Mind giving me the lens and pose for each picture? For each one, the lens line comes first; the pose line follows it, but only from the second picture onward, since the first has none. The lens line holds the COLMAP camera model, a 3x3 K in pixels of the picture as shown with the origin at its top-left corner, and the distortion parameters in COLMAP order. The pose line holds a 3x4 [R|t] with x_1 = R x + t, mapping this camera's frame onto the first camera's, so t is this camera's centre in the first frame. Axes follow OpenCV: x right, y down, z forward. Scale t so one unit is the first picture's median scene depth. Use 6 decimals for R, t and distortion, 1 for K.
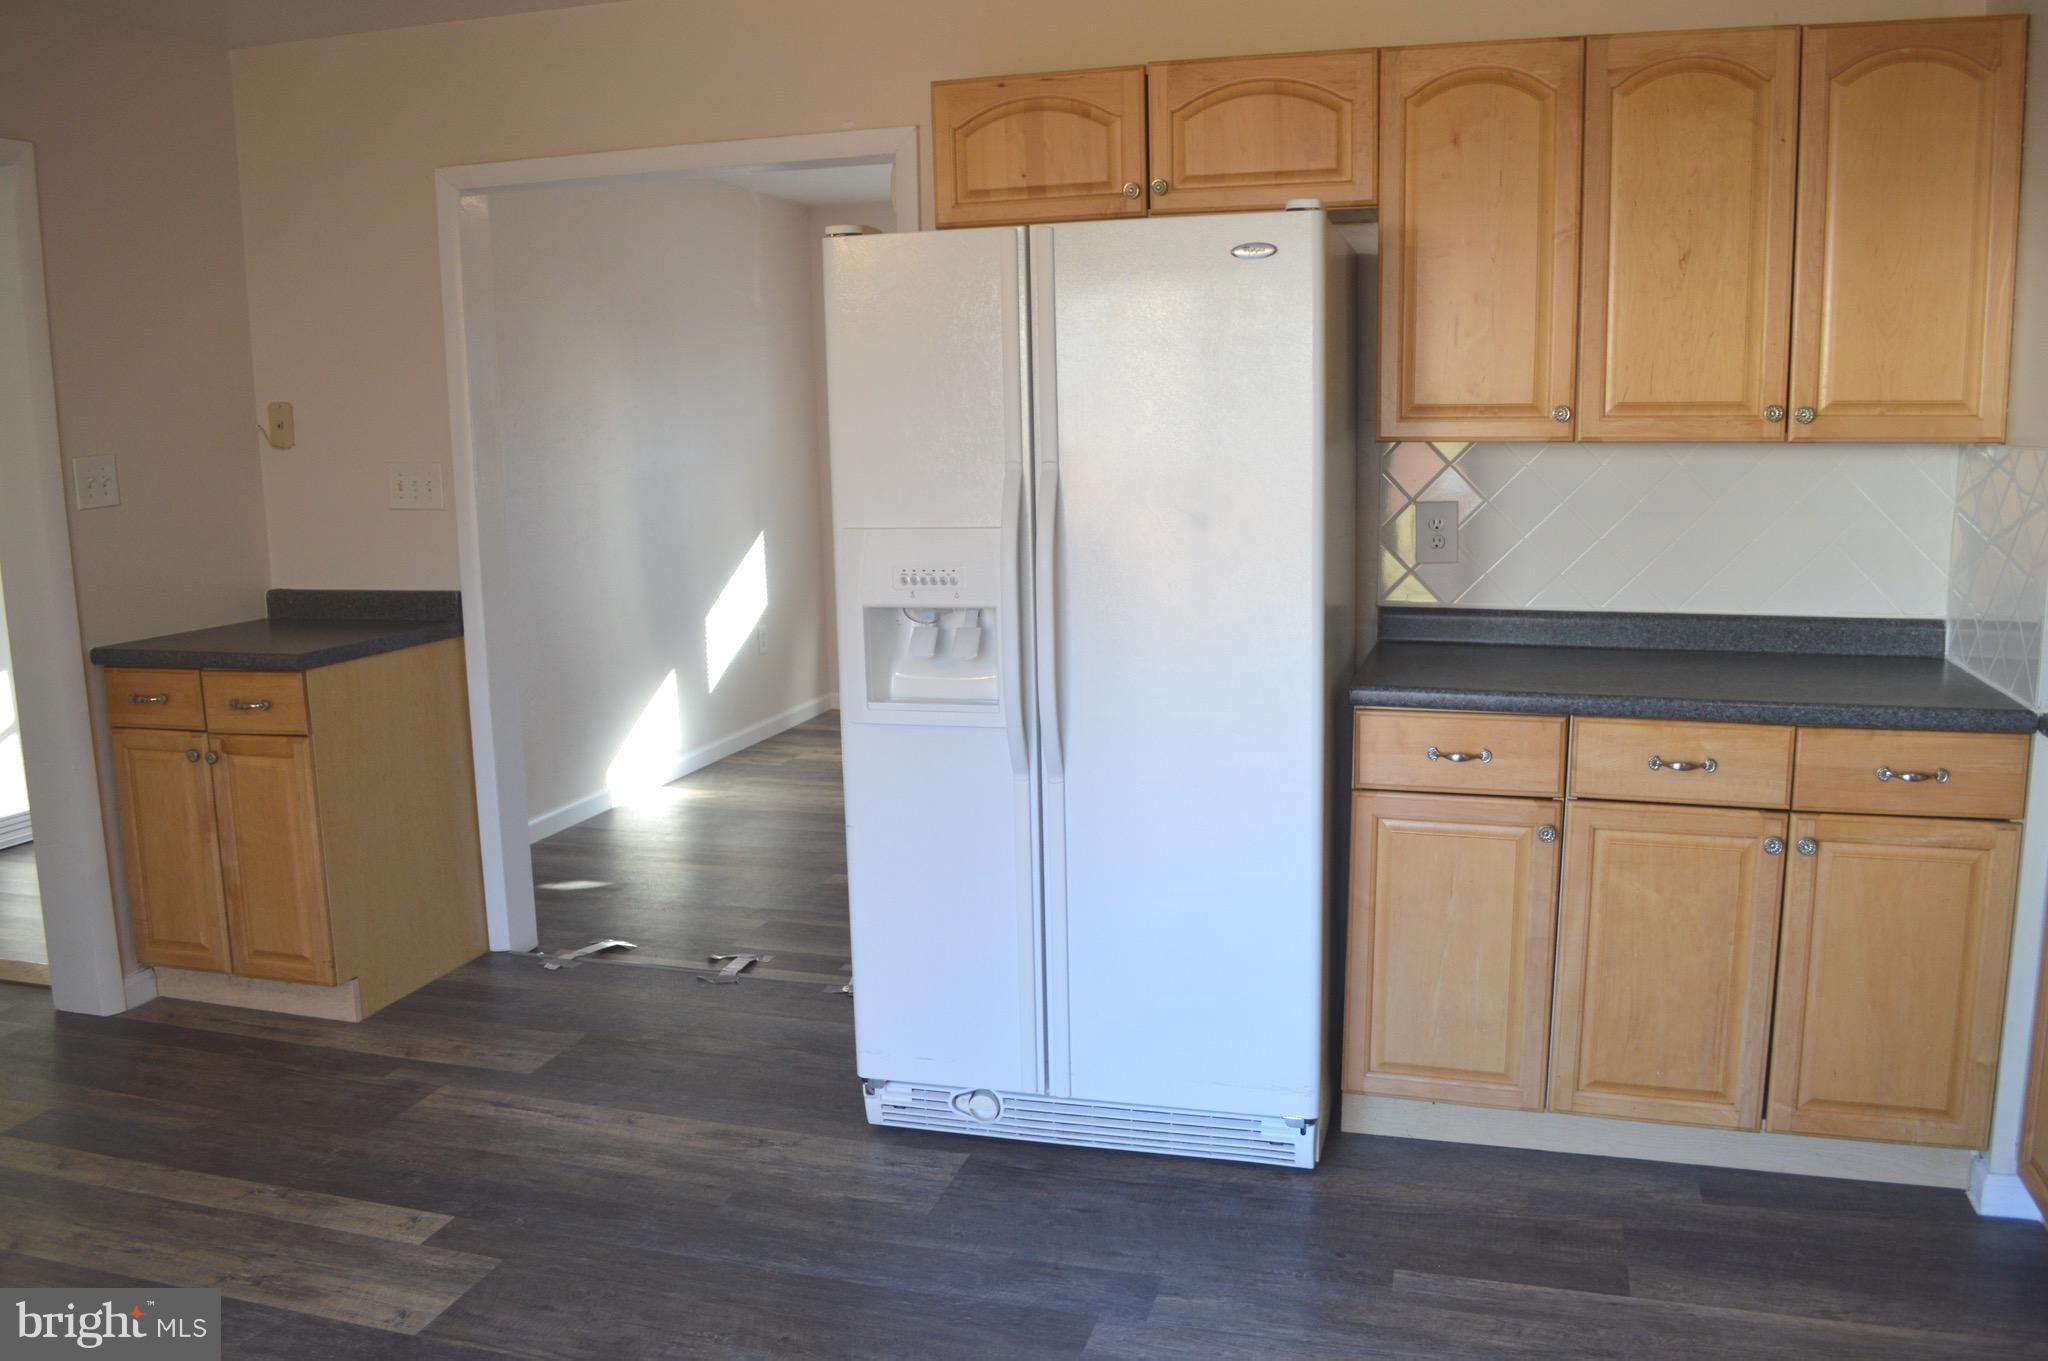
lens RADIAL K [[1630.9, 0, 1019.4], [0, 1630.9, 684.2], [0, 0, 1]] dist [-0.078948, 0.004145]
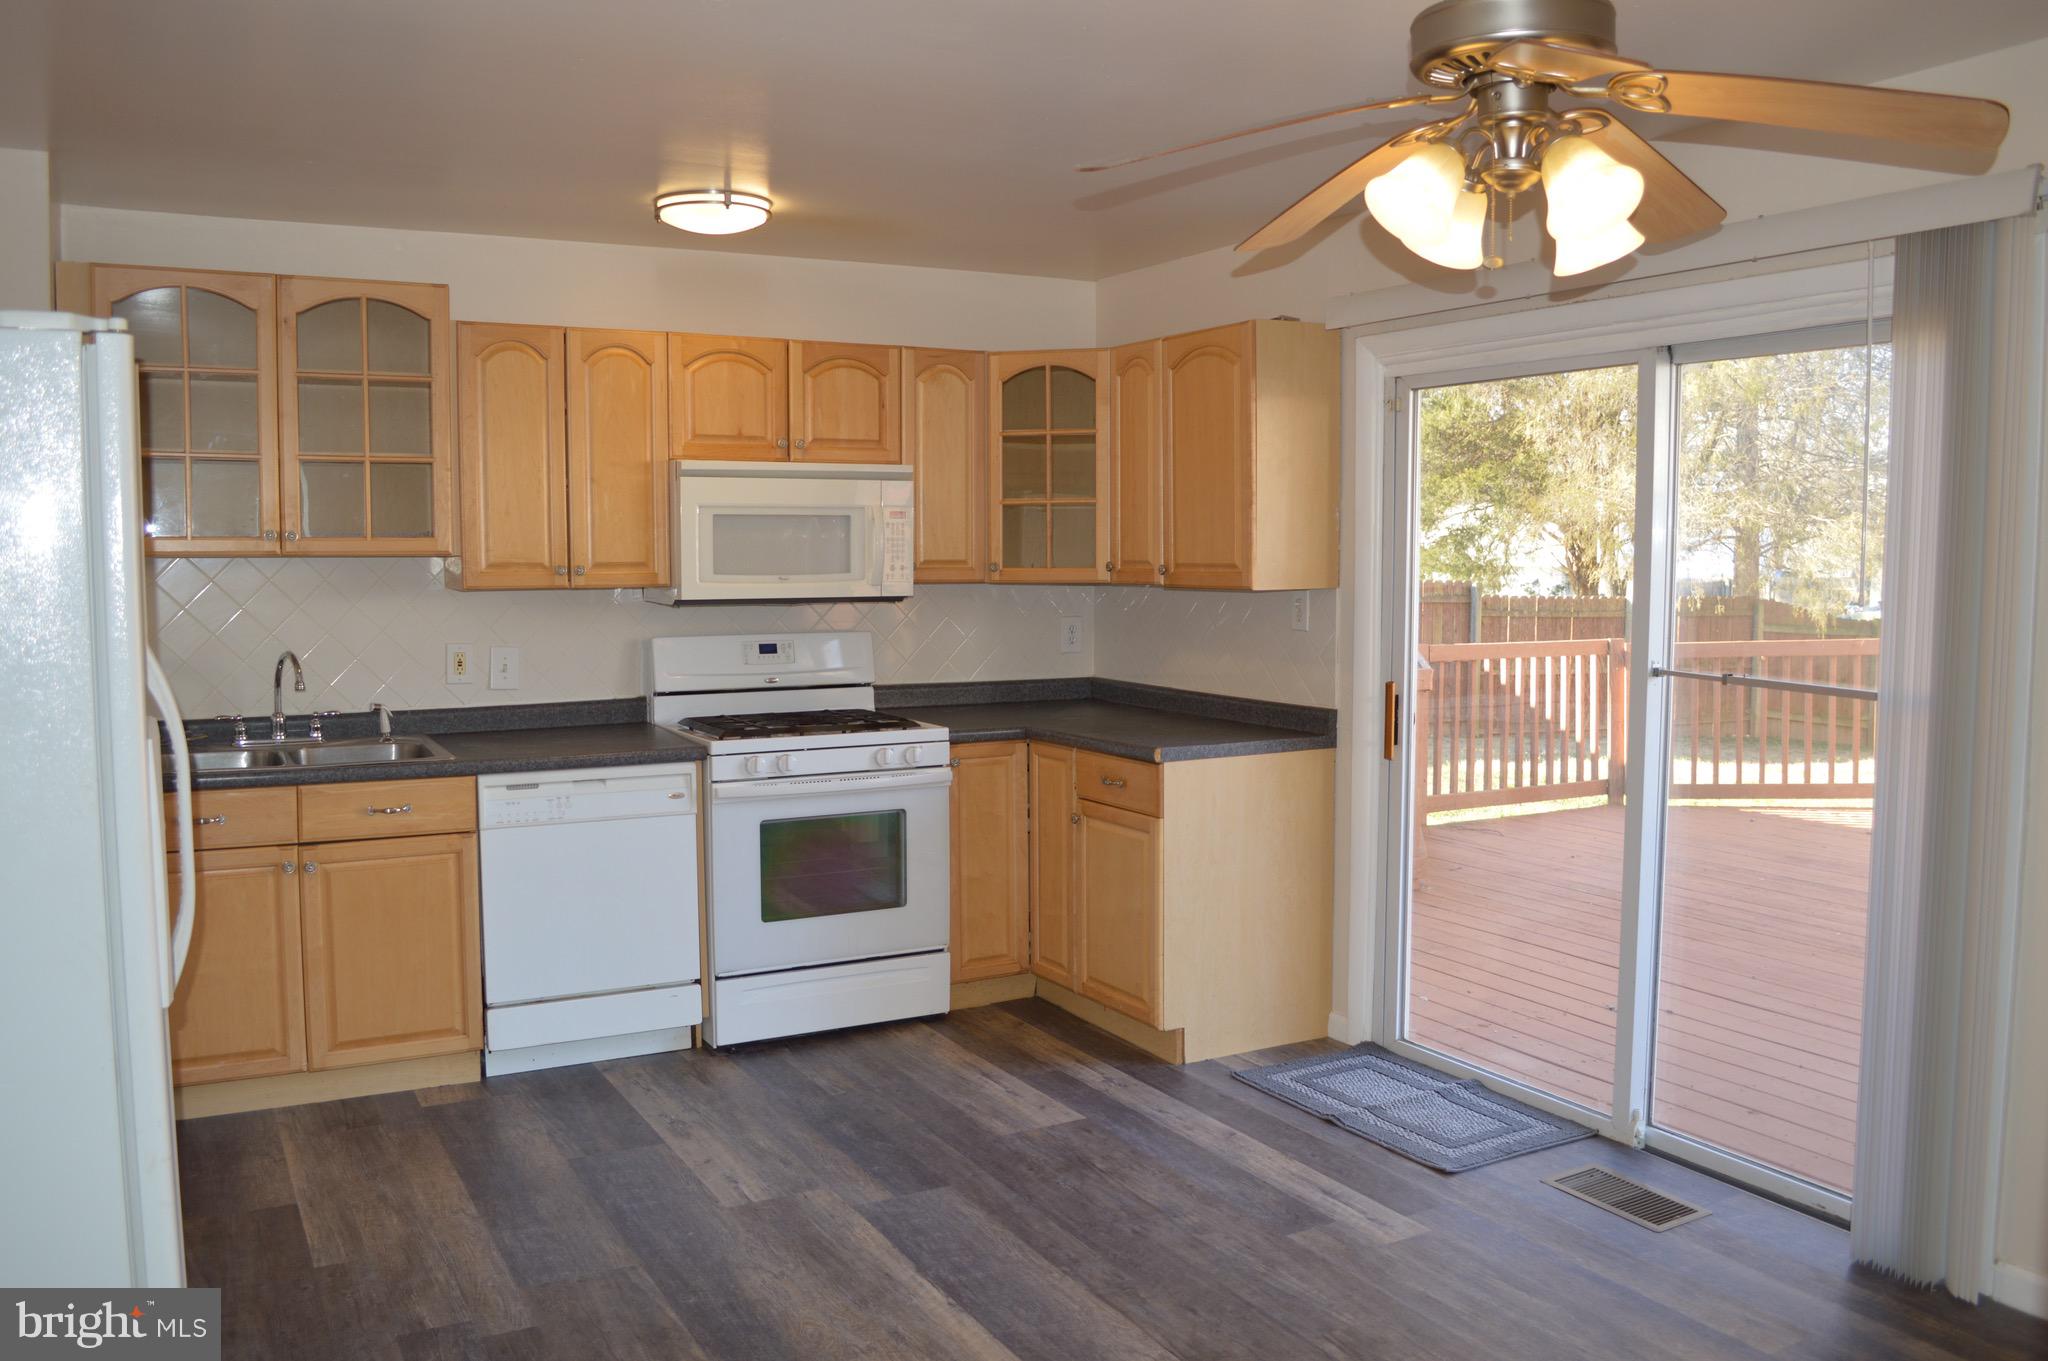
lens RADIAL K [[1630.9, 0, 1029.4], [0, 1630.9, 684.1], [0, 0, 1]] dist [-0.078948, 0.004145]
pose [[-0.717192, -0.041694, 0.695628, -0.883312], [0.127925, 0.973369, 0.190232, -0.206141], [-0.685034, 0.225421, -0.692758, 1.228519]]
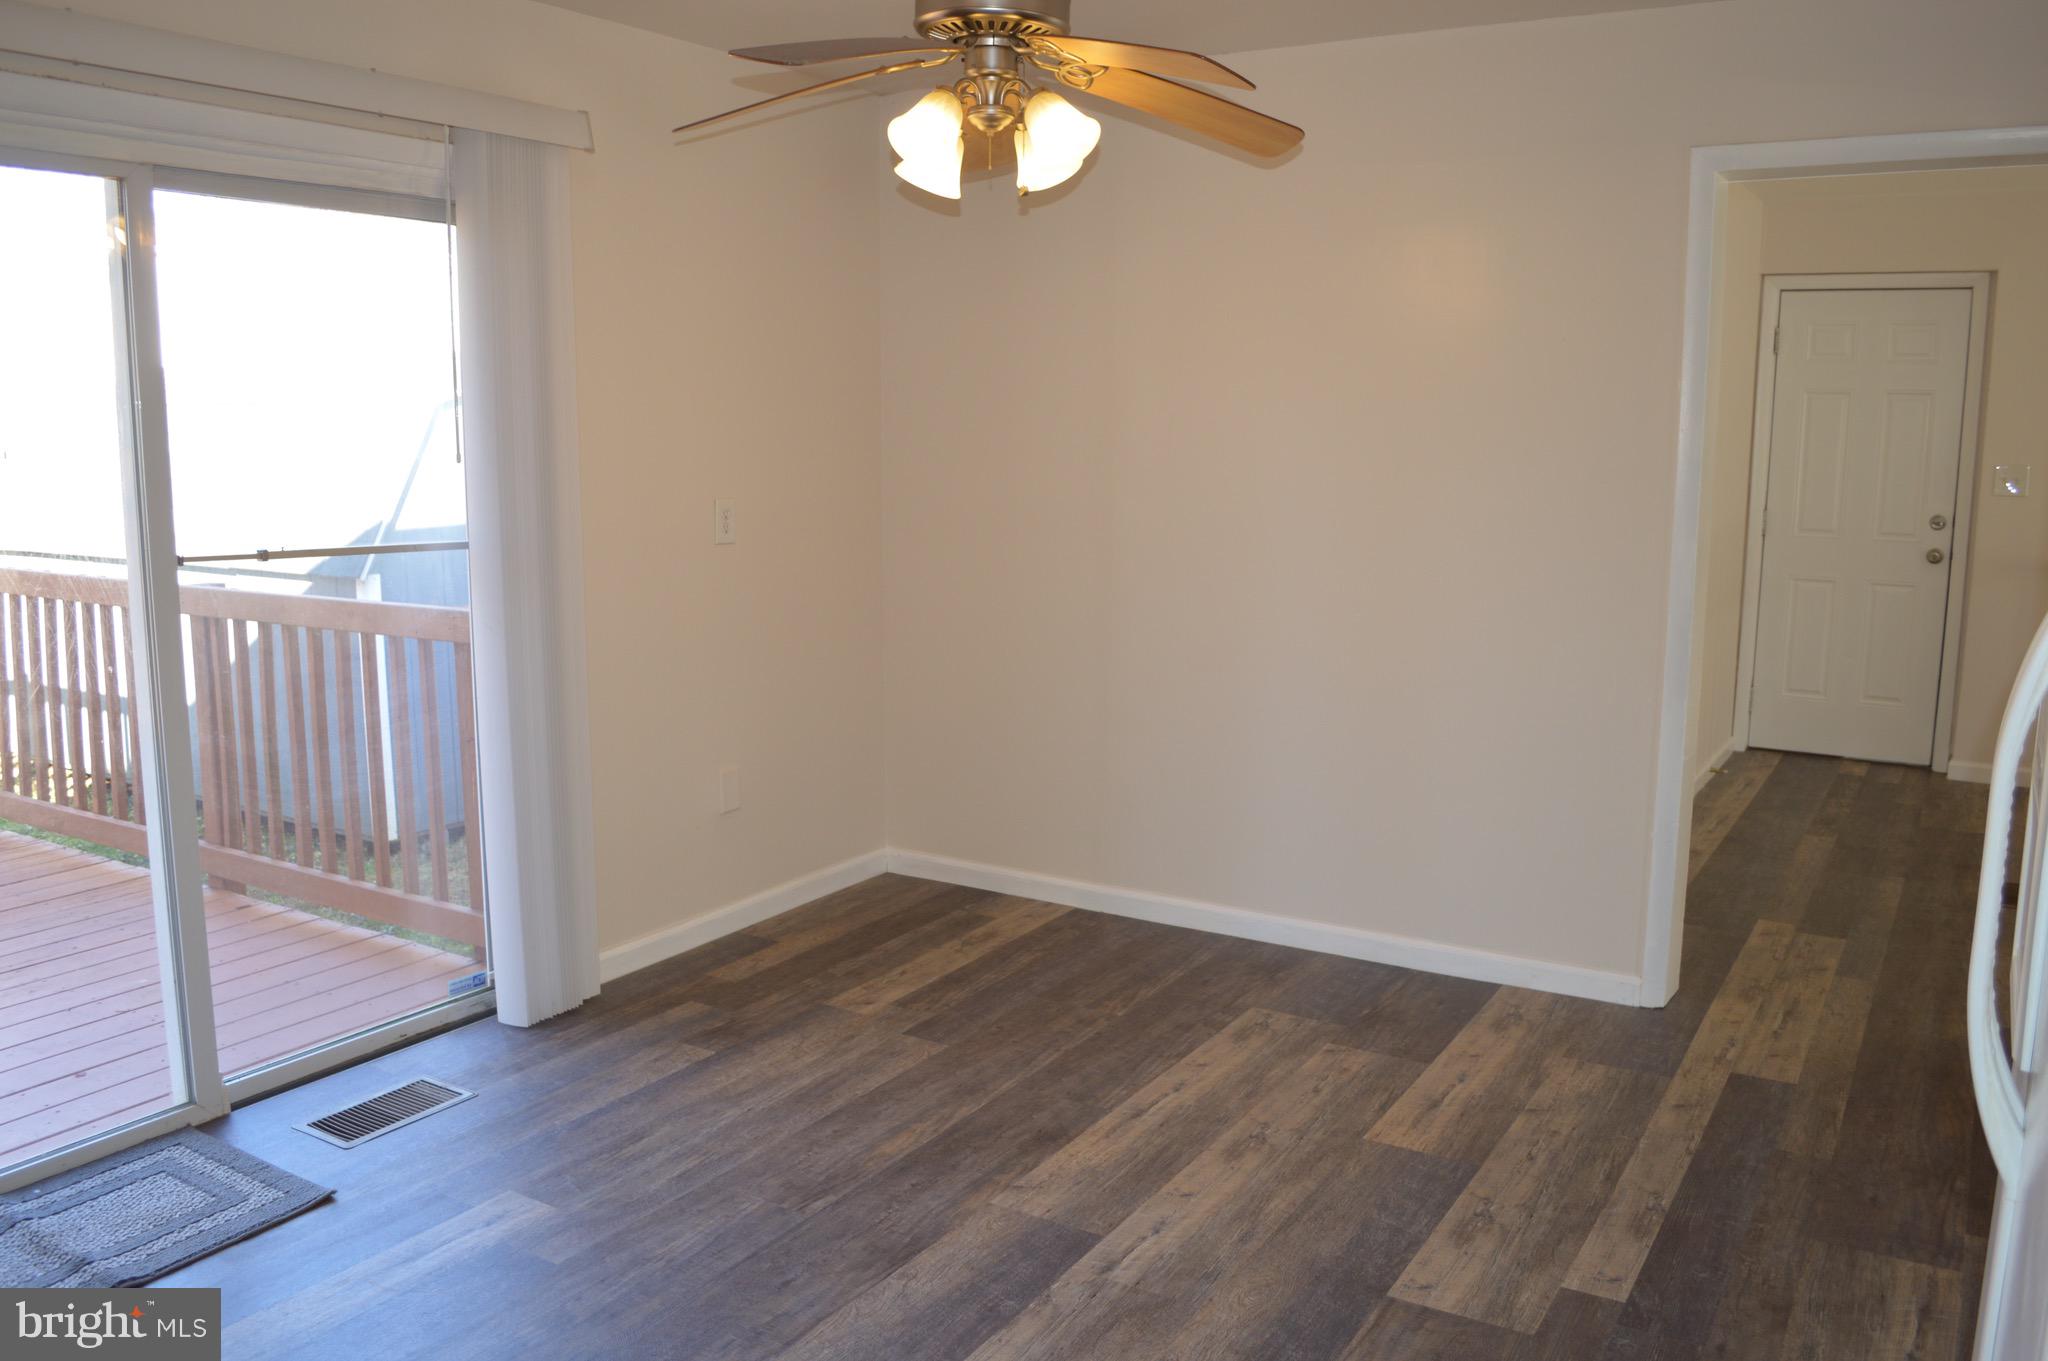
lens RADIAL K [[1630.9, 0, 1024.0], [0, 1630.9, 679.0], [0, 0, 1]] dist [-0.078948, 0.004145]
pose [[-0.261378, 0.166930, -0.950692, 0.535156], [-0.159582, 0.963904, 0.213125, -0.148351], [0.951953, 0.207420, -0.225304, 0.787933]]
